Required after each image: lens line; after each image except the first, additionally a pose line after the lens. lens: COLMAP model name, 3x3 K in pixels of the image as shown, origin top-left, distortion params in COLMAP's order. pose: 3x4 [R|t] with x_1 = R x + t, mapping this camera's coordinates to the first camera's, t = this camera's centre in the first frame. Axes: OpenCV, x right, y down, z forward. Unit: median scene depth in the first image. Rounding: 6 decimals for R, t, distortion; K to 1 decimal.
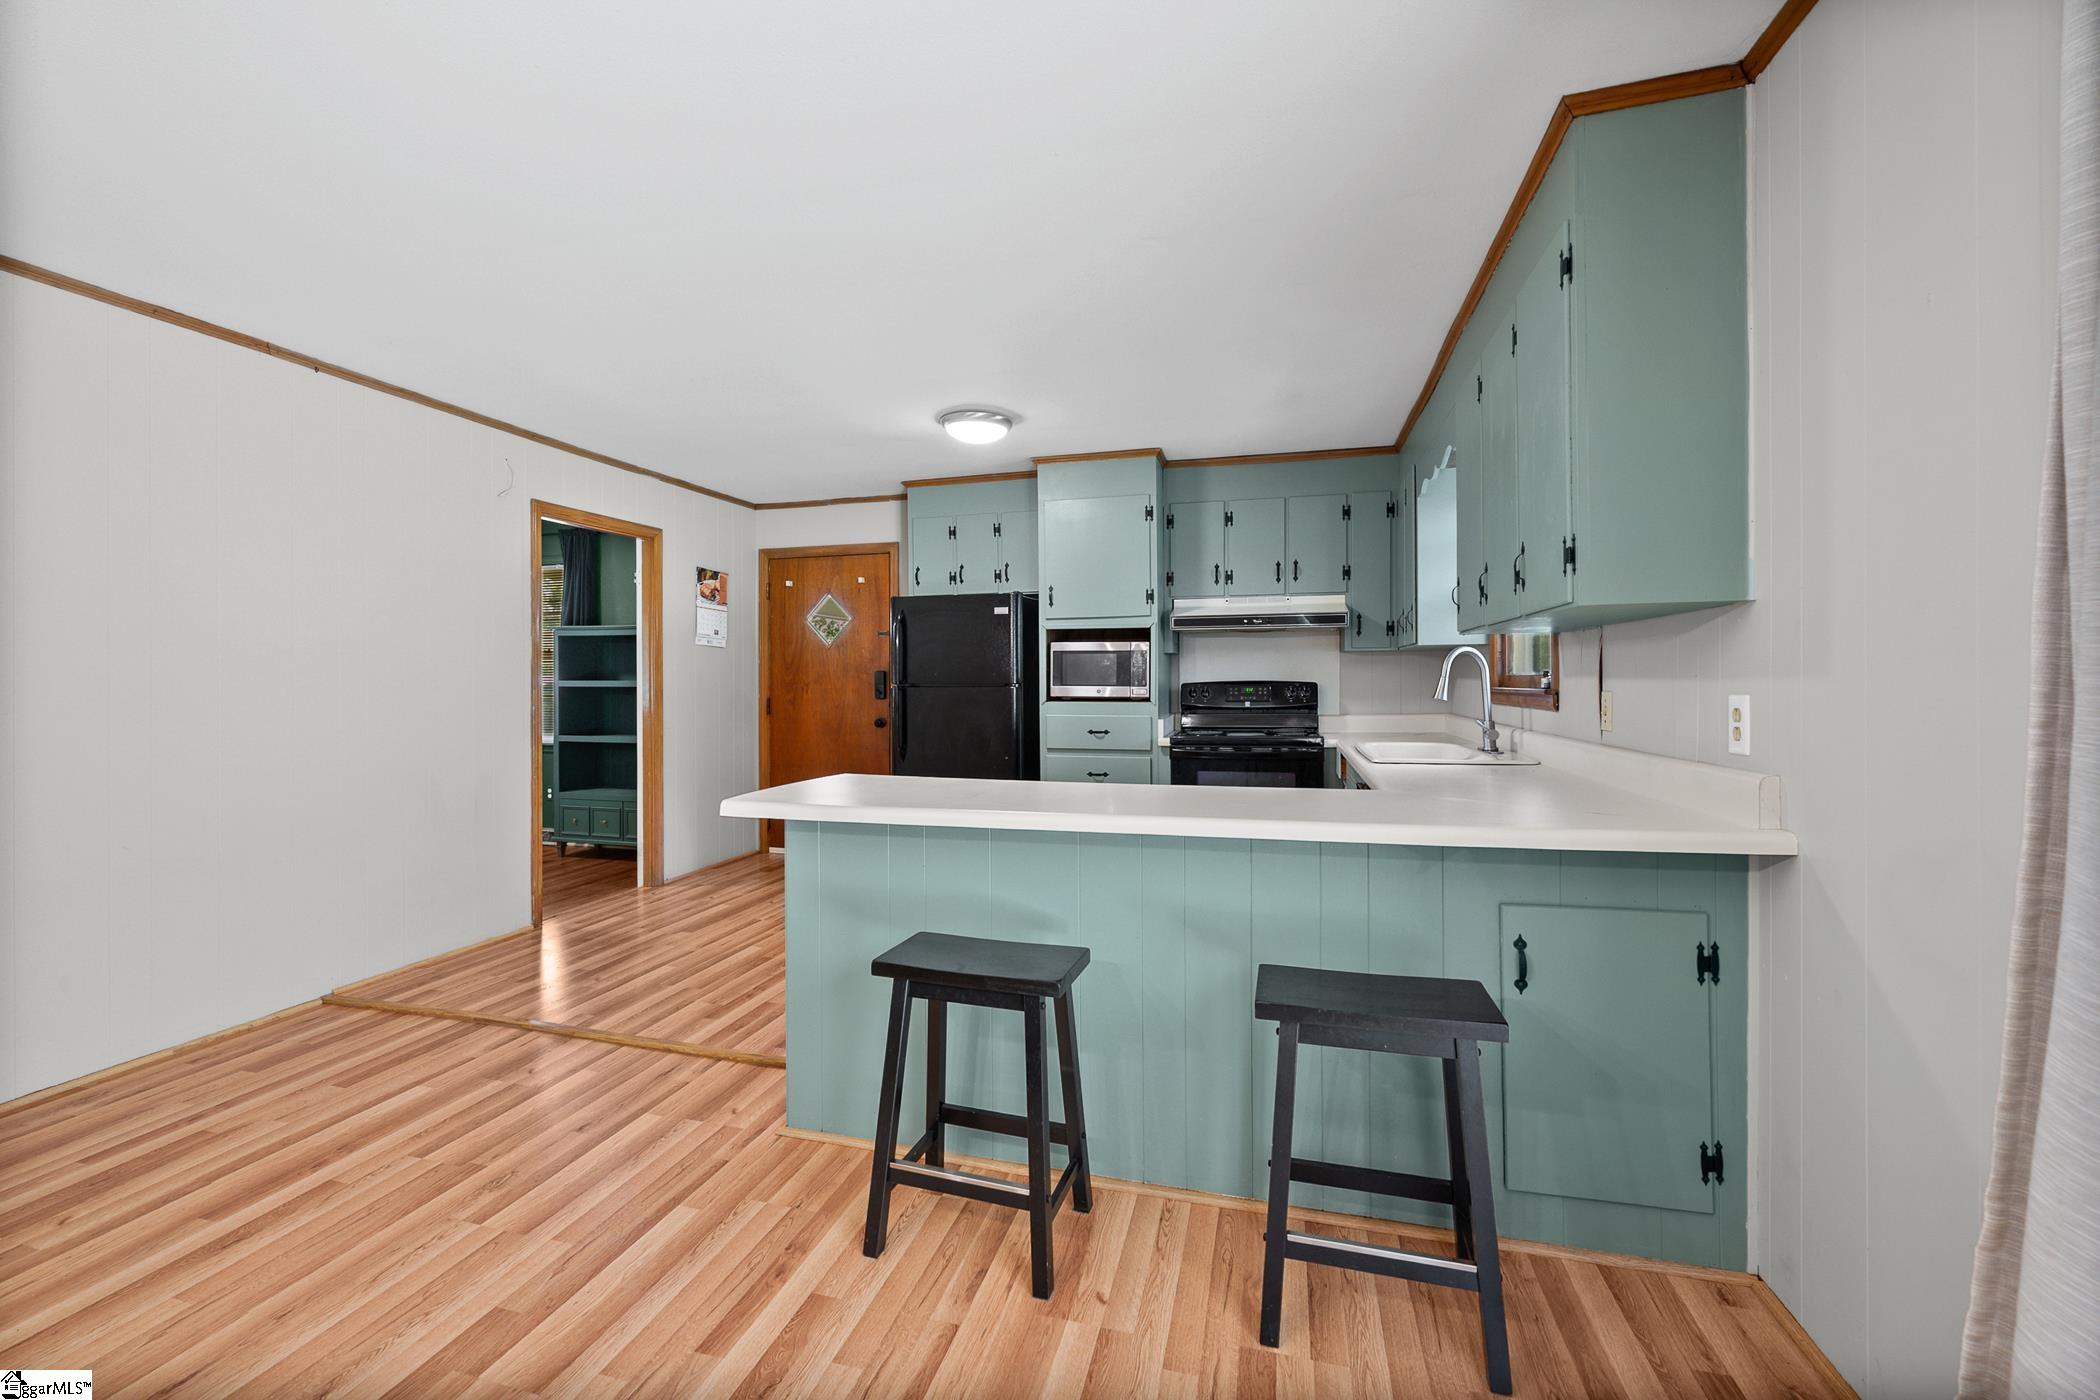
lens RADIAL K [[841.9, 0, 1037.5], [0, 841.9, 679.7], [0, 0, 1]] dist [-0.000511, 0.001719]
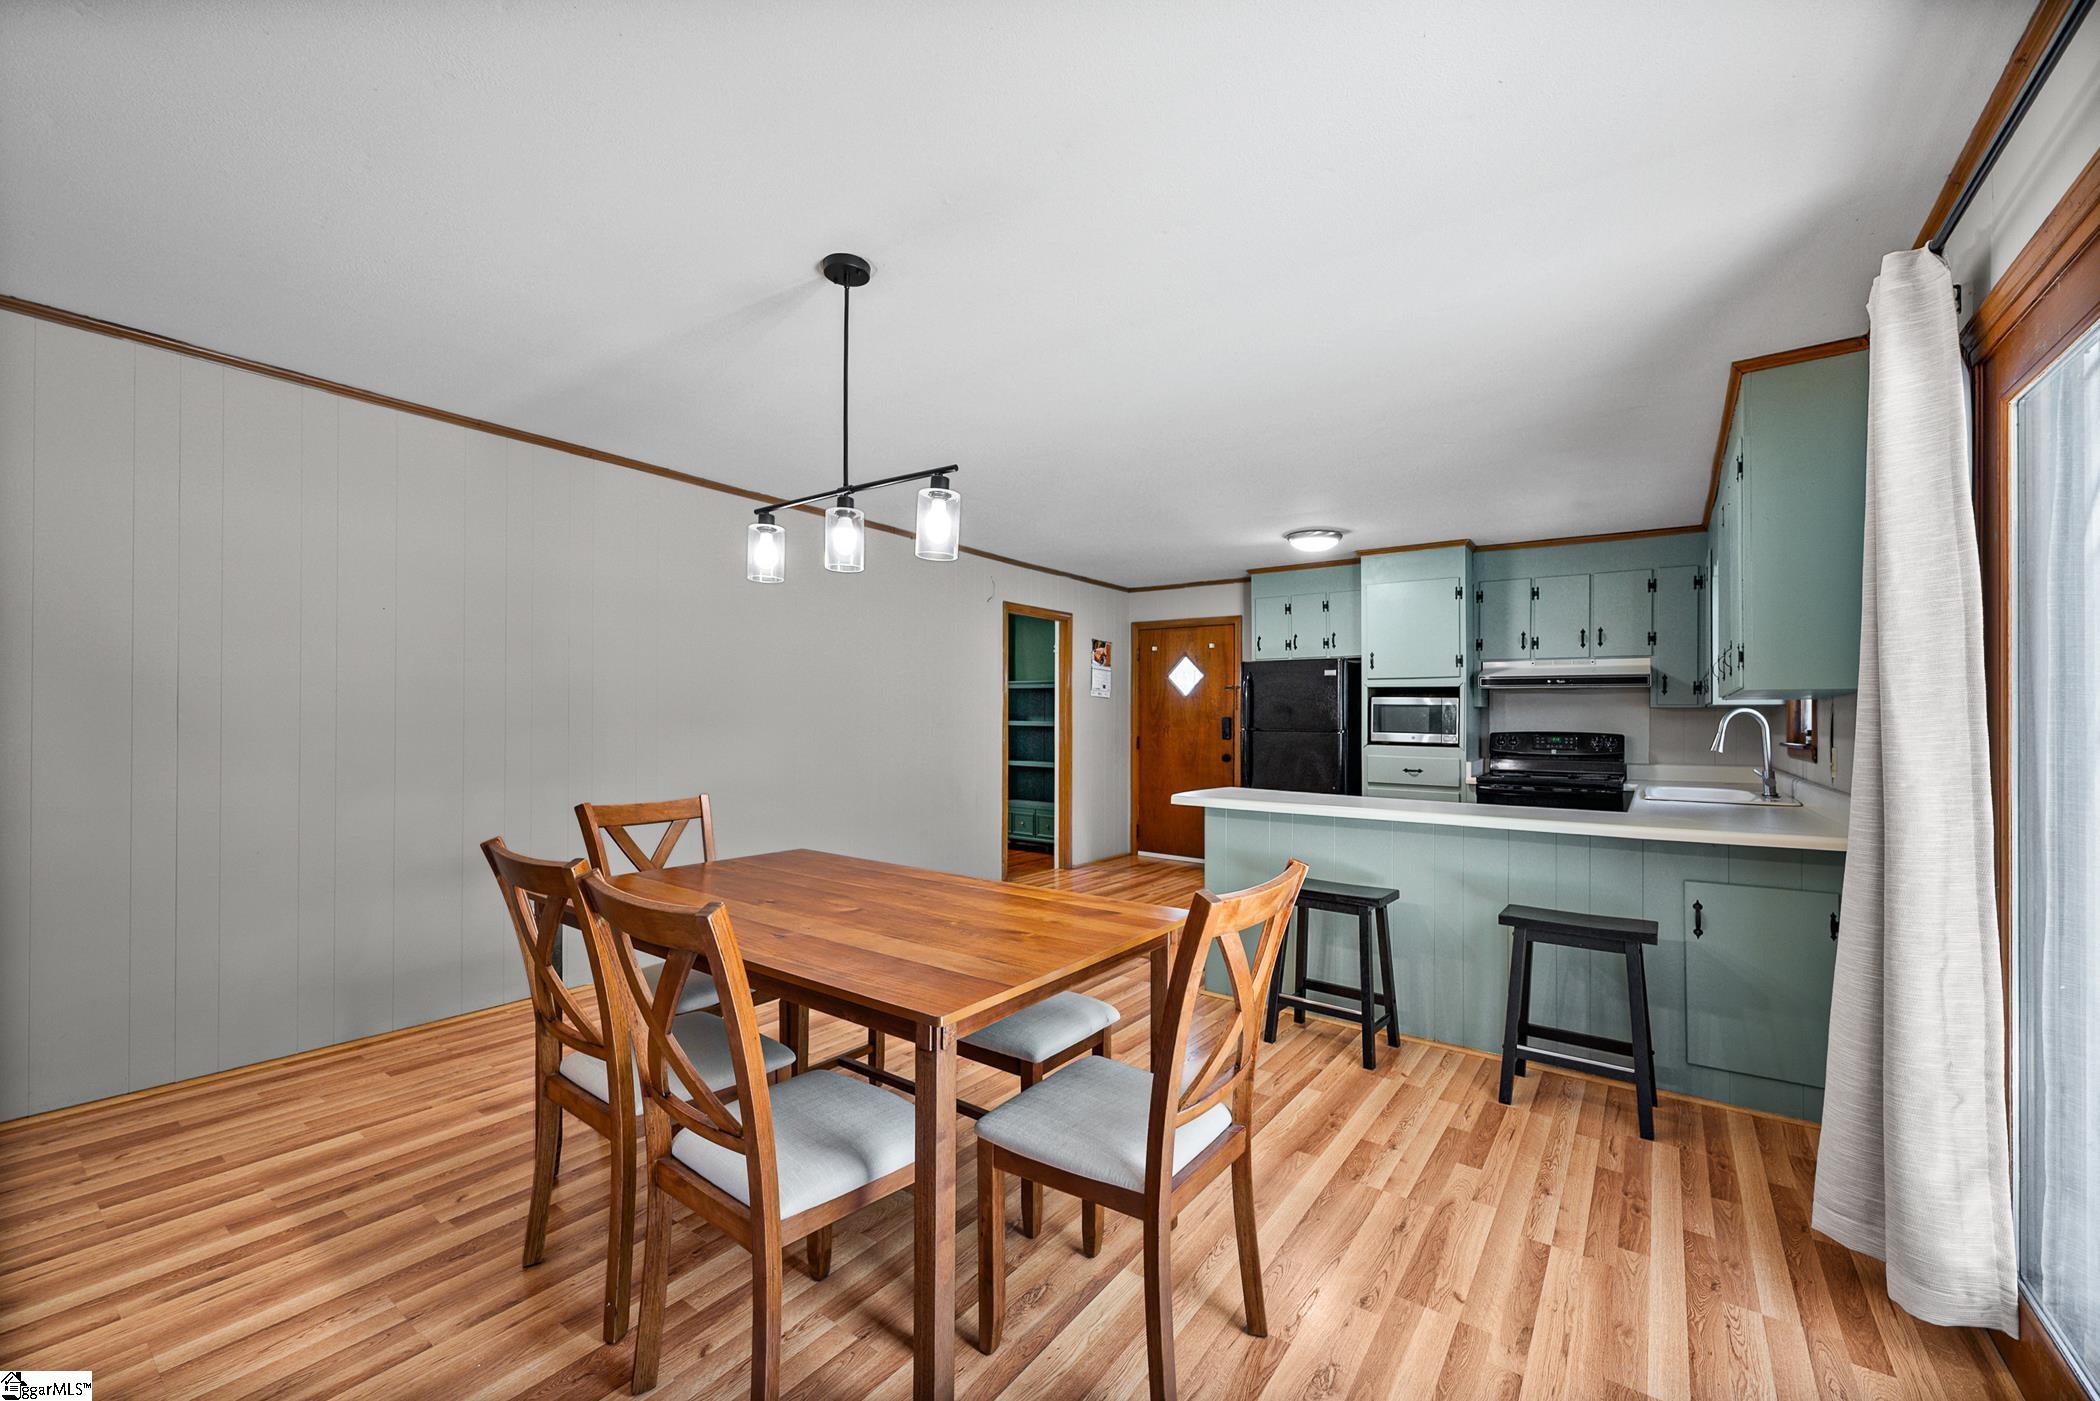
lens RADIAL K [[841.9, 0, 1040.4], [0, 841.9, 691.9], [0, 0, 1]] dist [-0.000511, 0.001719]
pose [[0.937870, 0.005758, -0.346938, -0.012498], [-0.017397, 0.999385, -0.030444, -0.006336], [0.346550, 0.034588, 0.937394, -0.360120]]
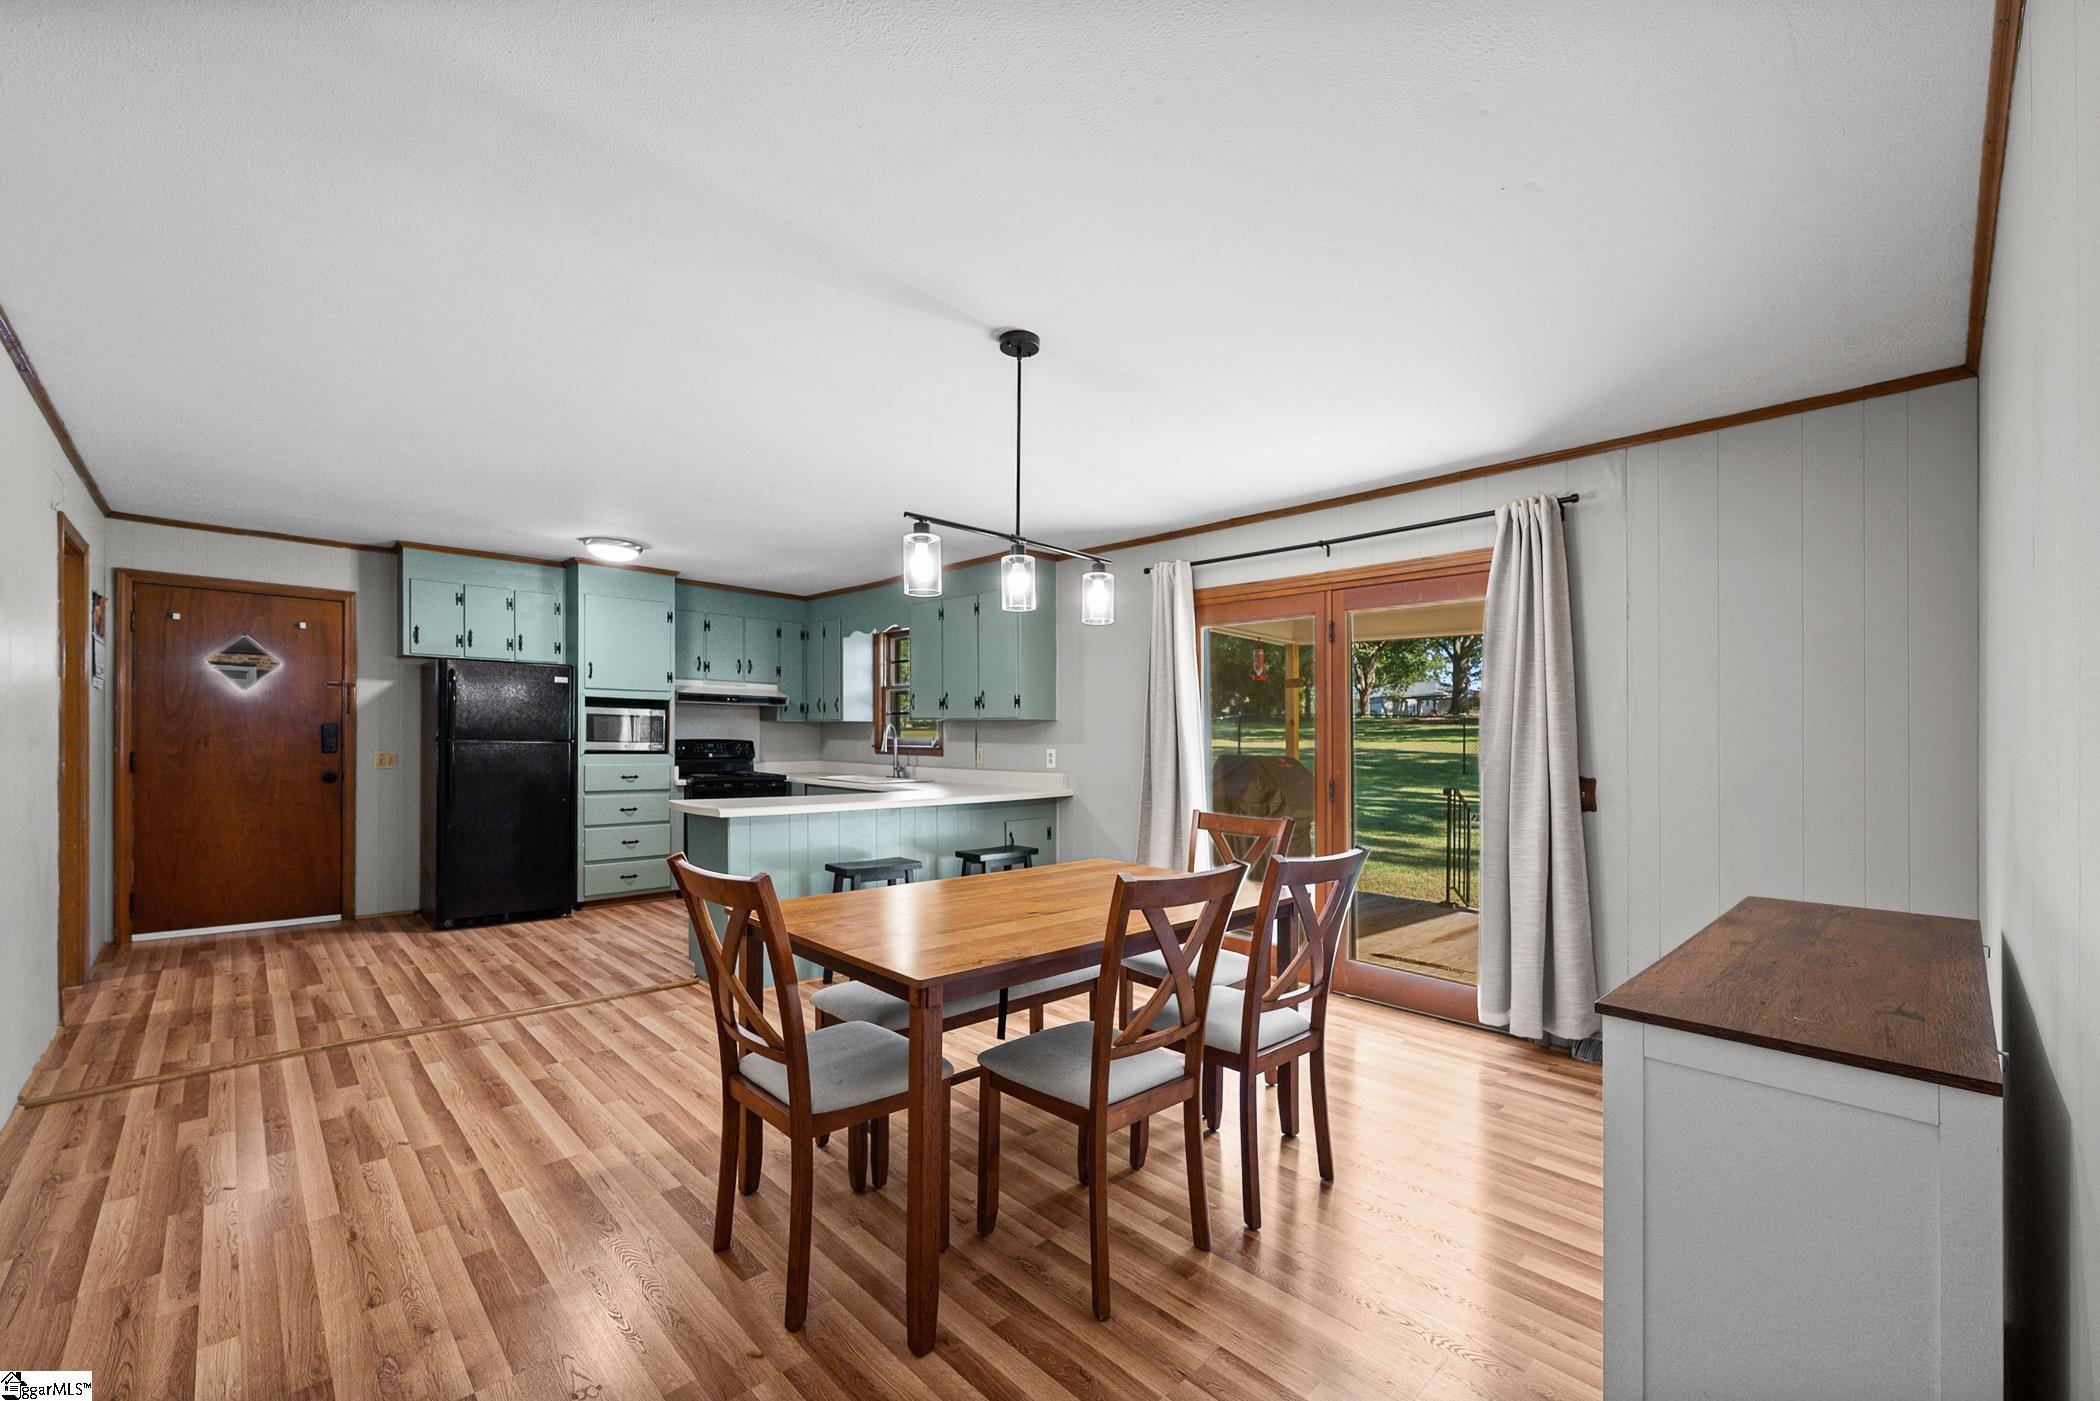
lens RADIAL K [[841.9, 0, 1053.1], [0, 841.9, 696.0], [0, 0, 1]] dist [-0.000511, 0.001719]
pose [[0.498428, 0.055772, 0.865135, -0.761902], [-0.015680, 0.998345, -0.055326, -0.002346], [-0.866790, 0.014010, 0.498477, -0.235788]]
